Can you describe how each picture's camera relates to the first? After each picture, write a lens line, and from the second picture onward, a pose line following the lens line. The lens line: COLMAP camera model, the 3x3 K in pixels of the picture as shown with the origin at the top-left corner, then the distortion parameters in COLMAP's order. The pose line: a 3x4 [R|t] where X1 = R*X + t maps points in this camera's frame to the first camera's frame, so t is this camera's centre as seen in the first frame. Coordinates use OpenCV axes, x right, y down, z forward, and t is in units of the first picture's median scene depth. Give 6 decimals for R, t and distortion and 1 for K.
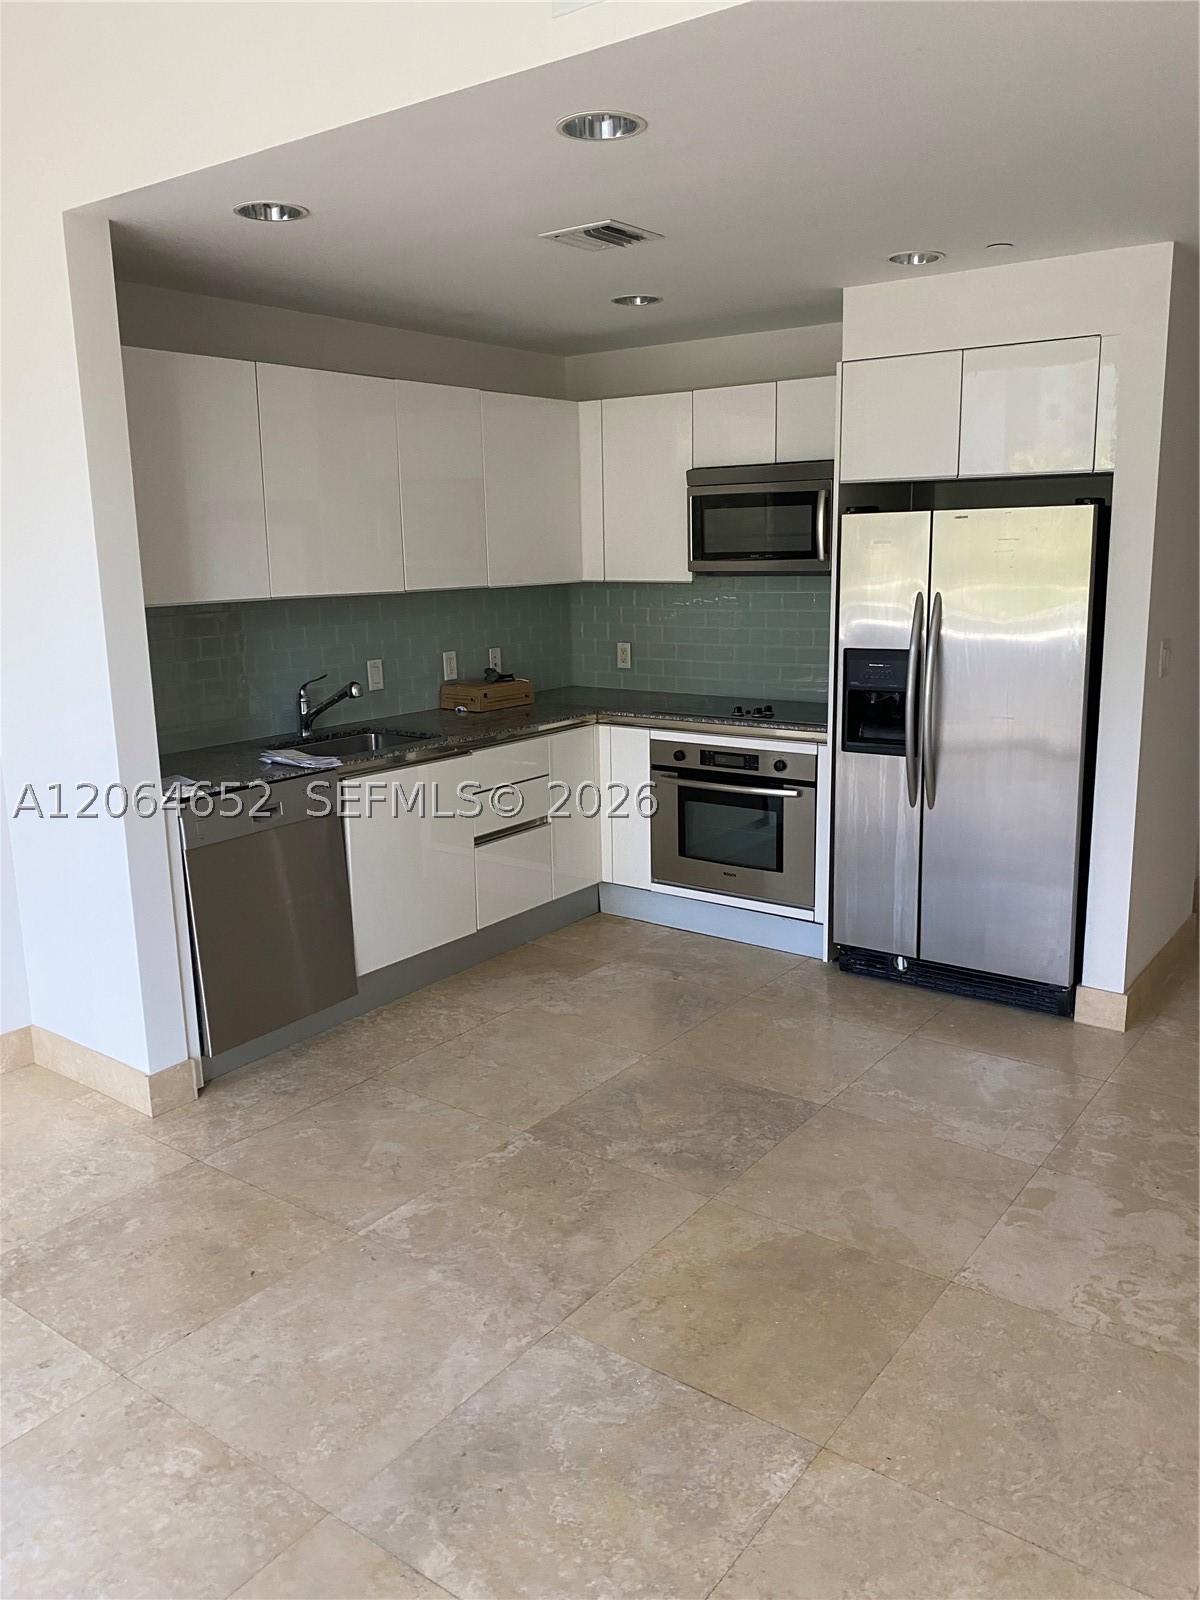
lens RADIAL K [[1219.2, 0, 632.4], [0, 1219.2, 799.8], [0, 0, 1]] dist [-0.004537, 0.004835]
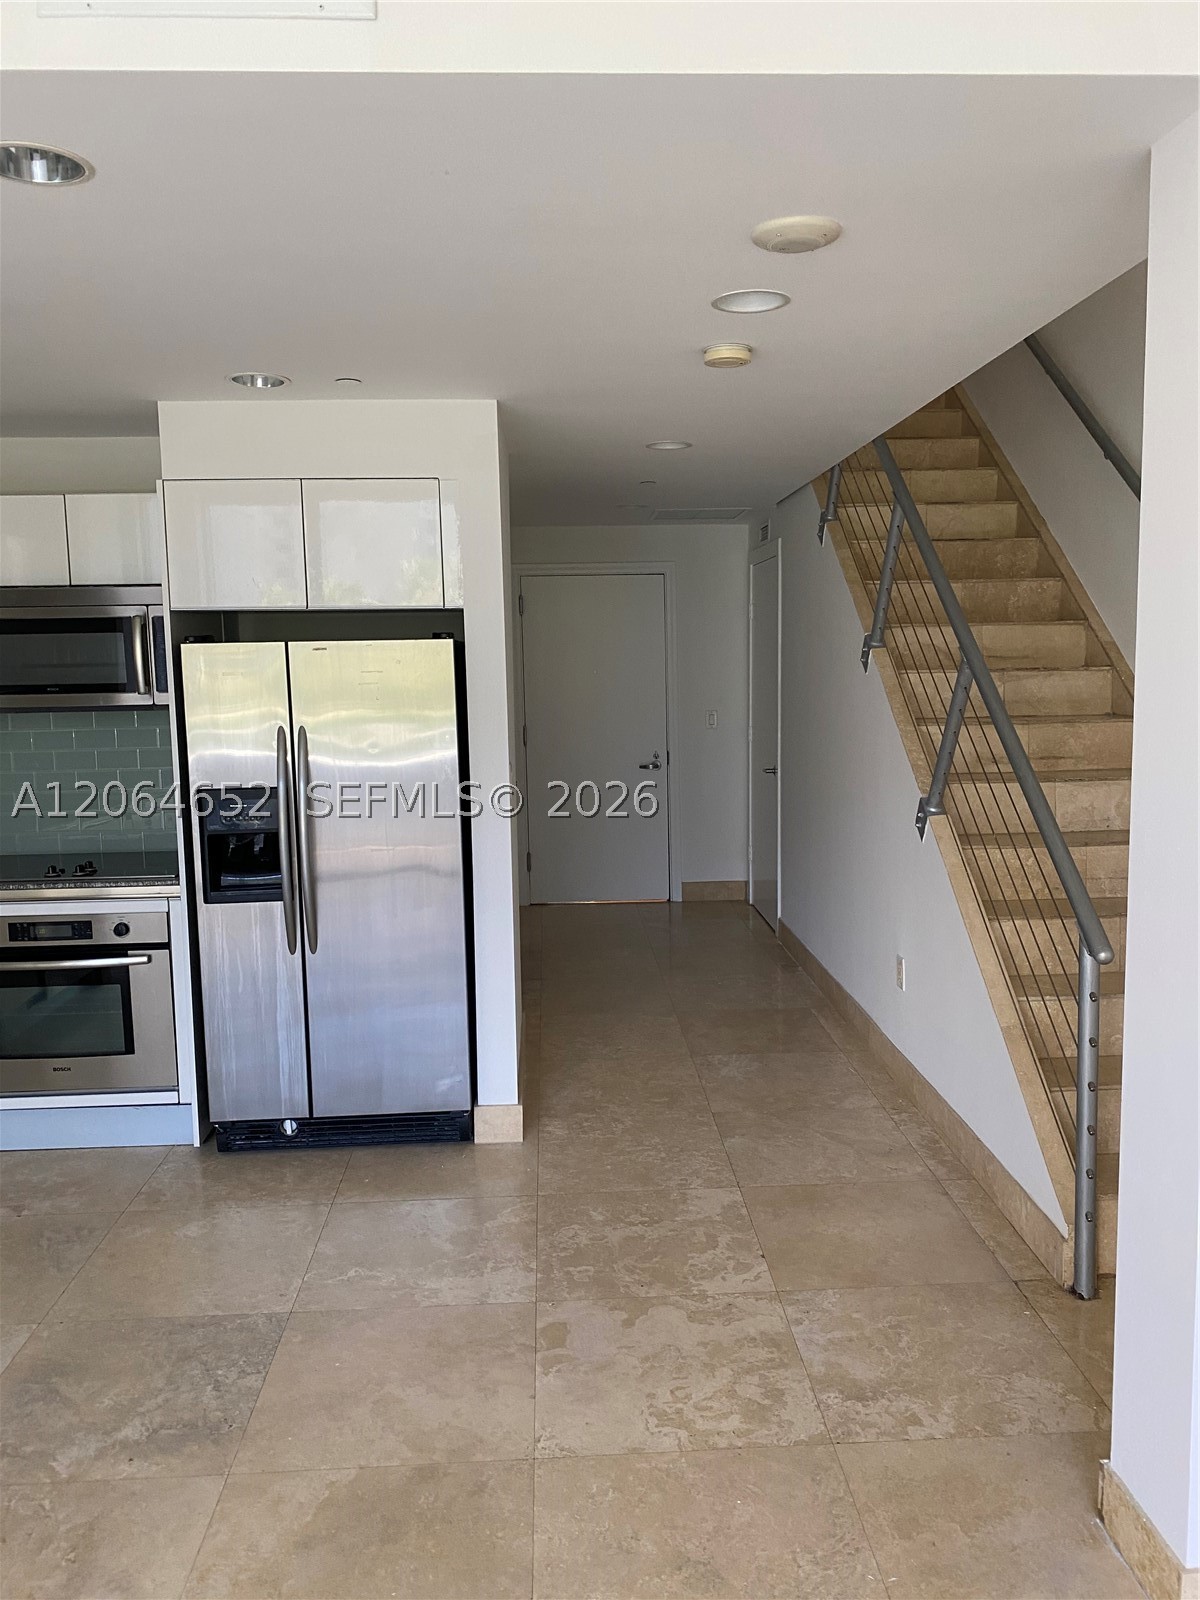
lens RADIAL K [[1220.7, 0, 600.0], [0, 1220.7, 800.0], [0, 0, 1]] dist [0.071059, -0.067355]
pose [[0.780228, -0.067037, 0.621893, -0.167725], [0.131888, 0.989519, -0.058802, -0.025298], [-0.611433, 0.127899, 0.780892, 0.113147]]
